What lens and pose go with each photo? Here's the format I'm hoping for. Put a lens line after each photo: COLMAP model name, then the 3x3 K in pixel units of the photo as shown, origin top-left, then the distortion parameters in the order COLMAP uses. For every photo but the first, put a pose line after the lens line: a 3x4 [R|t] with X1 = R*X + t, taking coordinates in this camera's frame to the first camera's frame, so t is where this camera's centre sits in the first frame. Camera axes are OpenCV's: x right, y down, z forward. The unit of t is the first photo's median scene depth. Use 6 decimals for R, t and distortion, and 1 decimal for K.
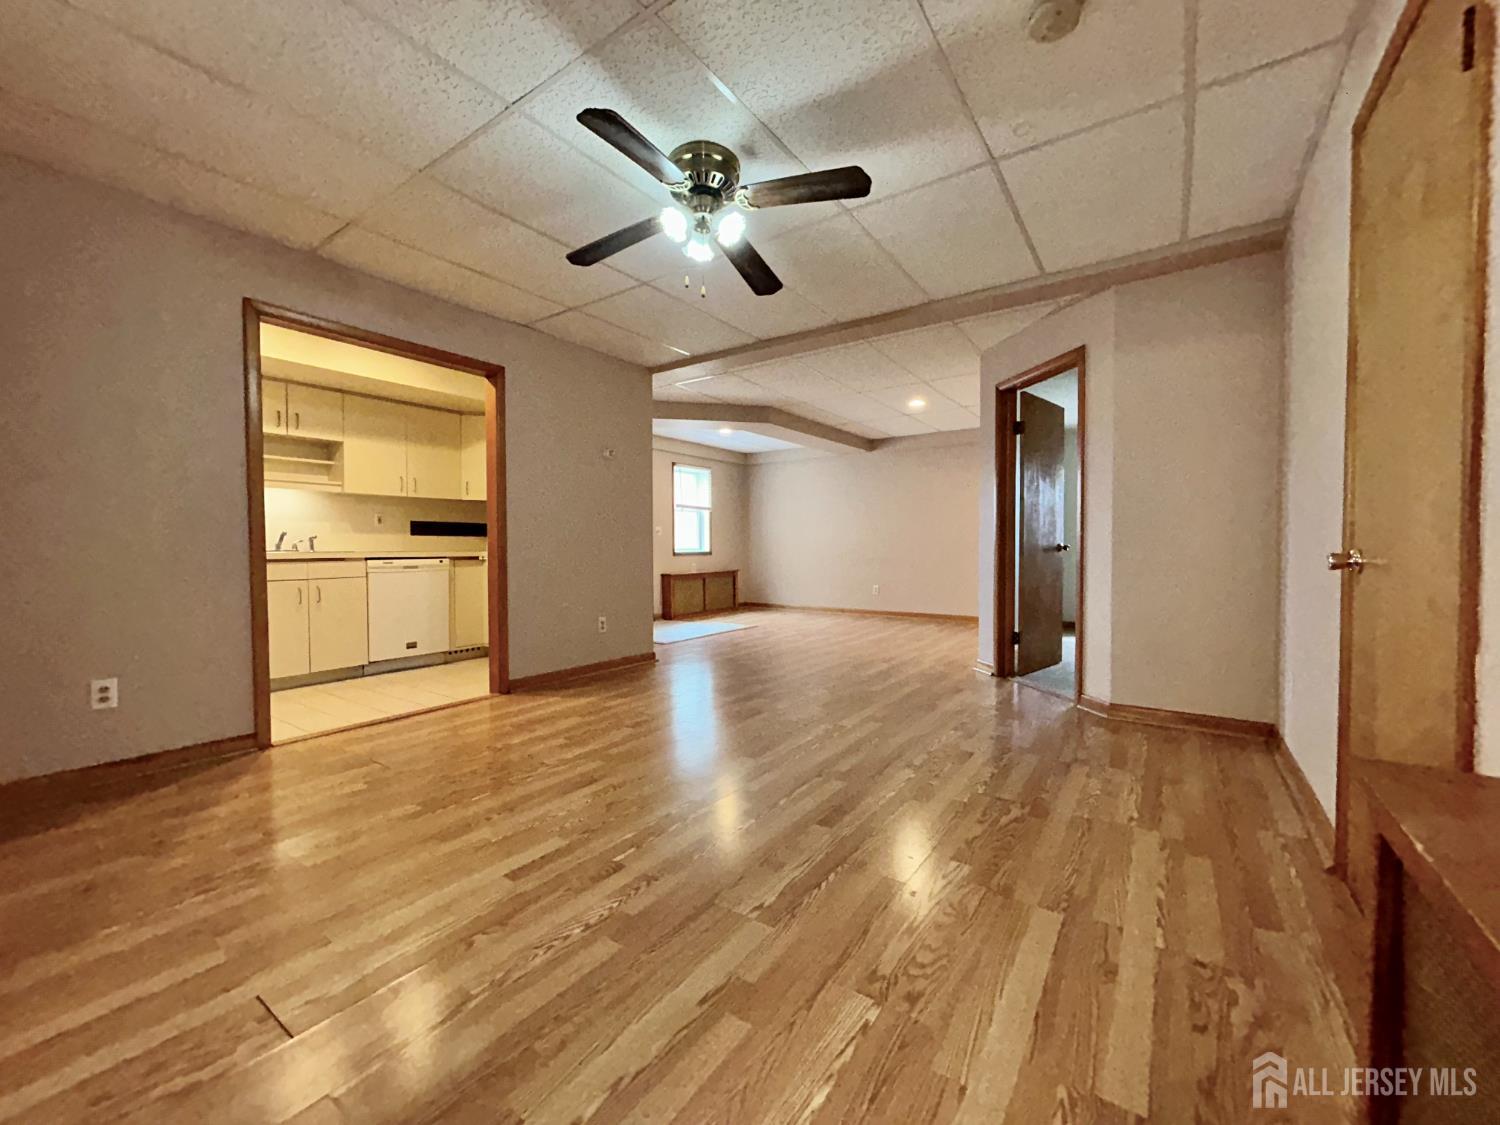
lens RADIAL K [[606.9, 0, 750.0], [0, 606.9, 562.5], [0, 0, 1]] dist [-0.000307, 0.000059]
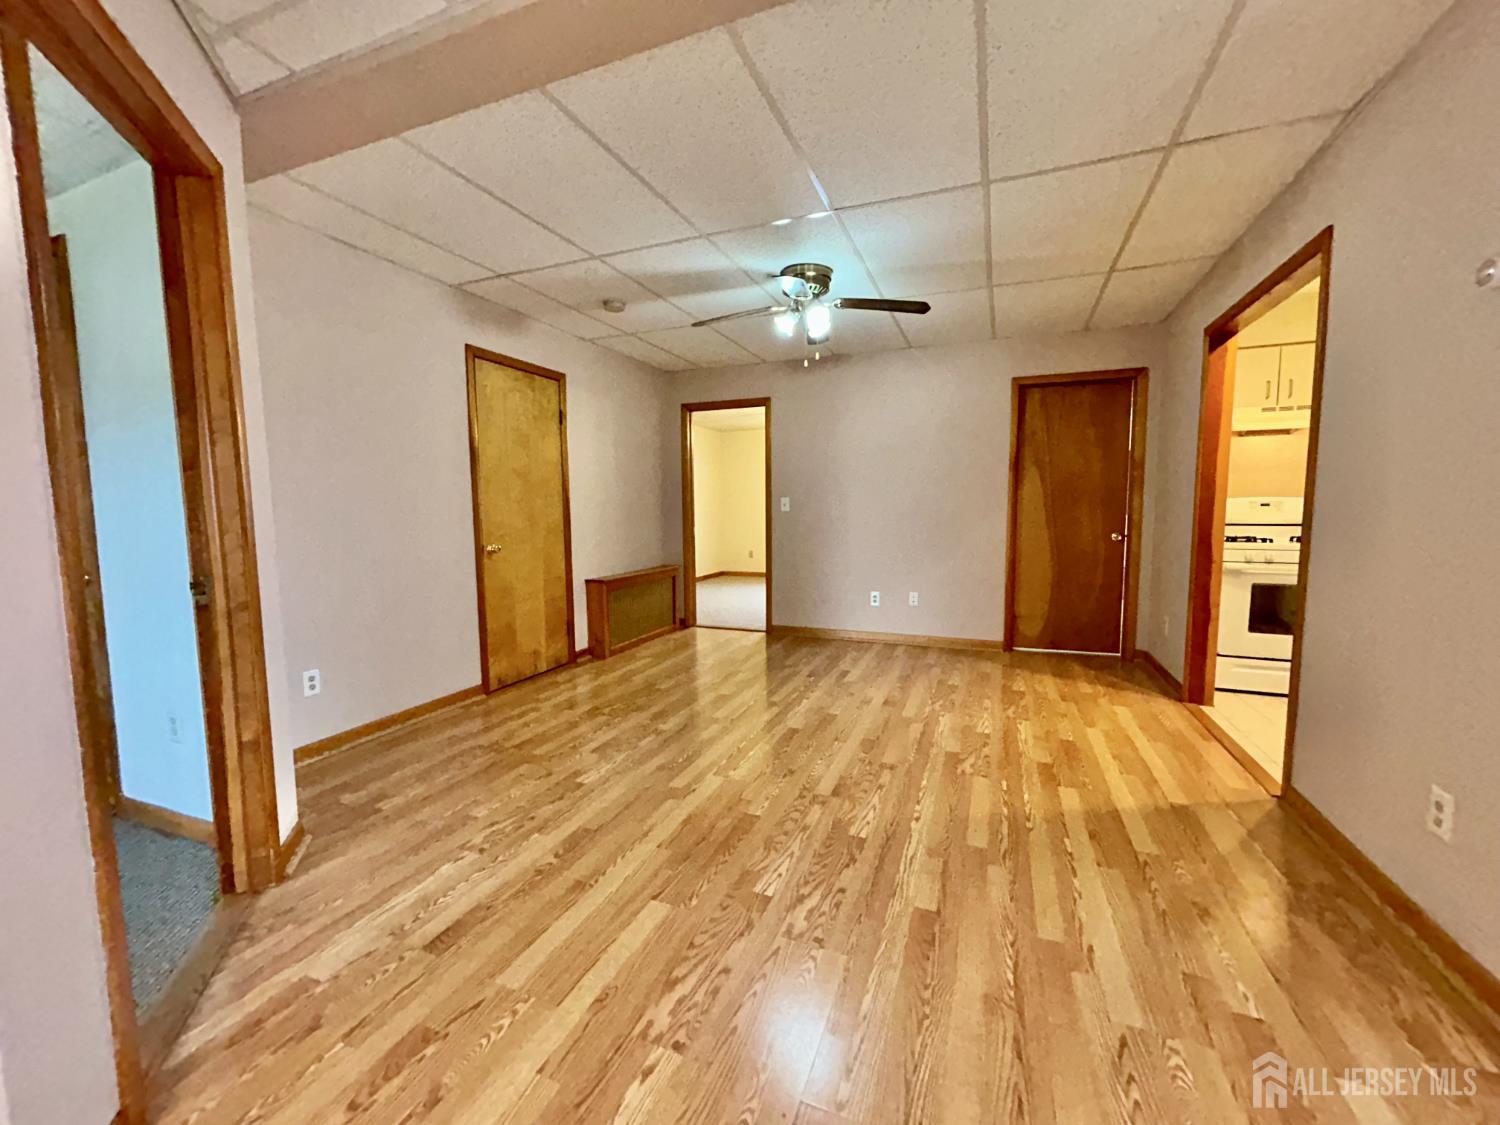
lens RADIAL K [[606.9, 0, 750.0], [0, 606.9, 562.5], [0, 0, 1]] dist [-0.000307, 0.000059]
pose [[-0.973664, 0.032148, -0.225711, 0.251386], [0.006166, 0.993360, 0.114885, -0.094445], [0.227905, 0.110467, -0.967397, 1.552858]]
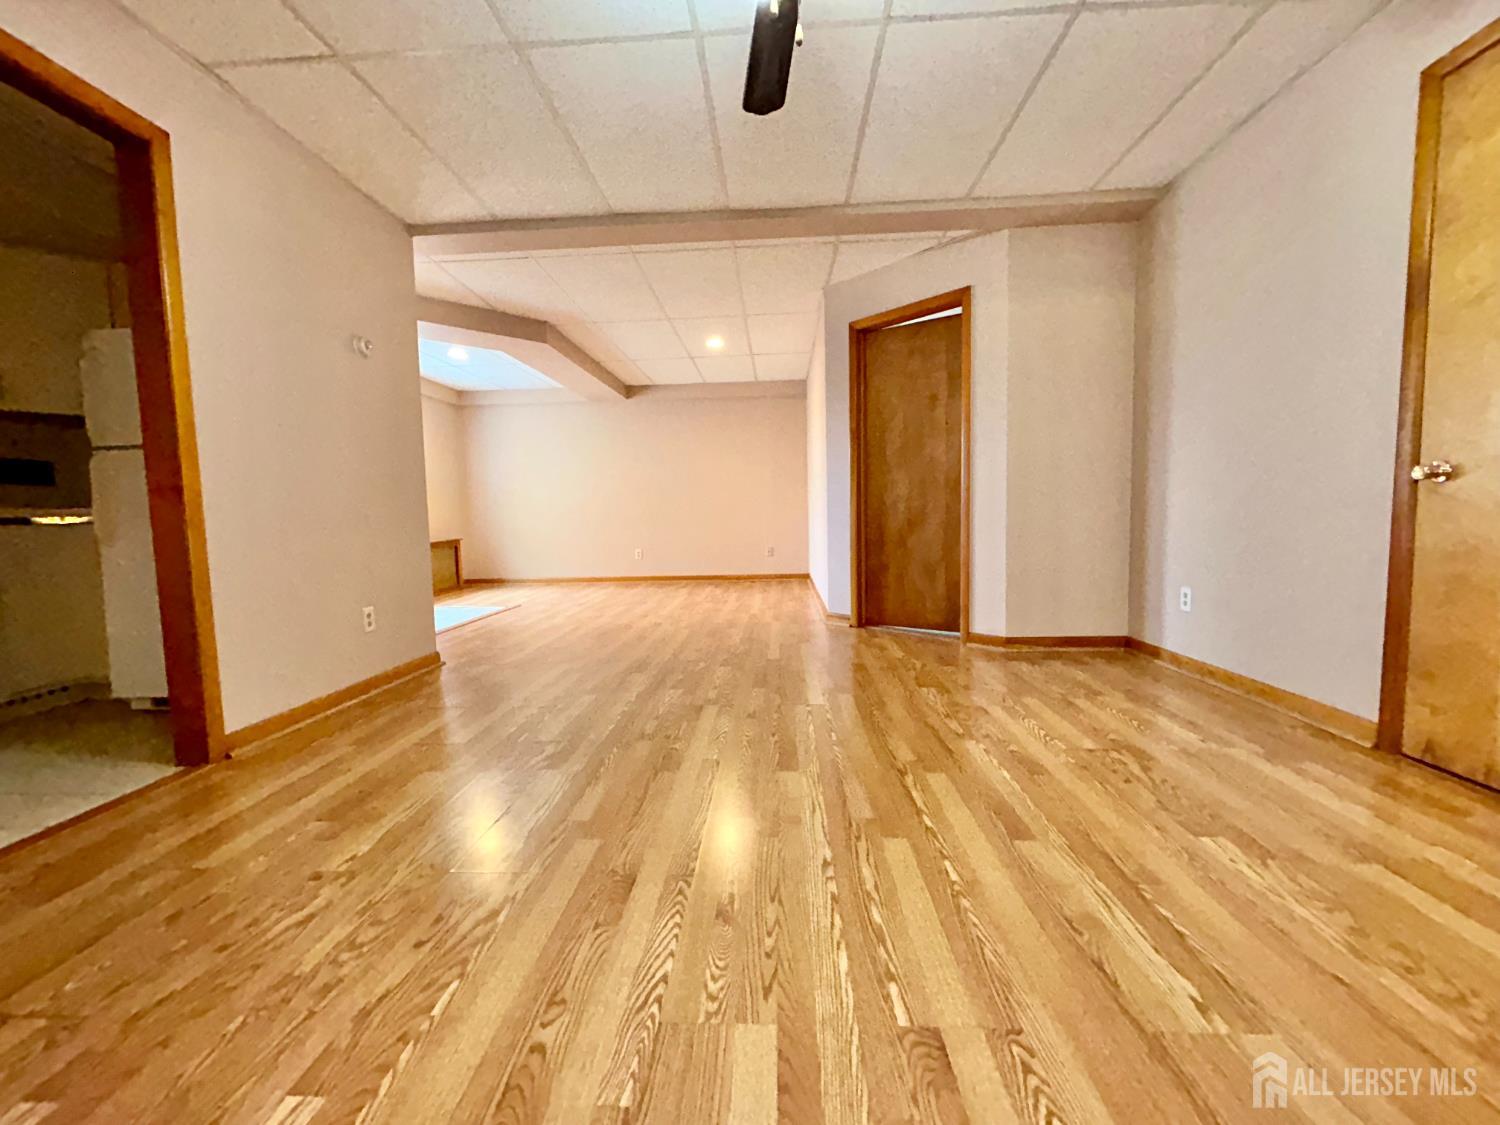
lens RADIAL K [[606.9, 0, 750.0], [0, 606.9, 562.5], [0, 0, 1]] dist [-0.000307, 0.000059]
pose [[0.846655, -0.057670, 0.529008, -0.301508], [0.032863, 0.997879, 0.056188, 0.027163], [-0.531127, -0.030187, 0.846755, 0.322827]]
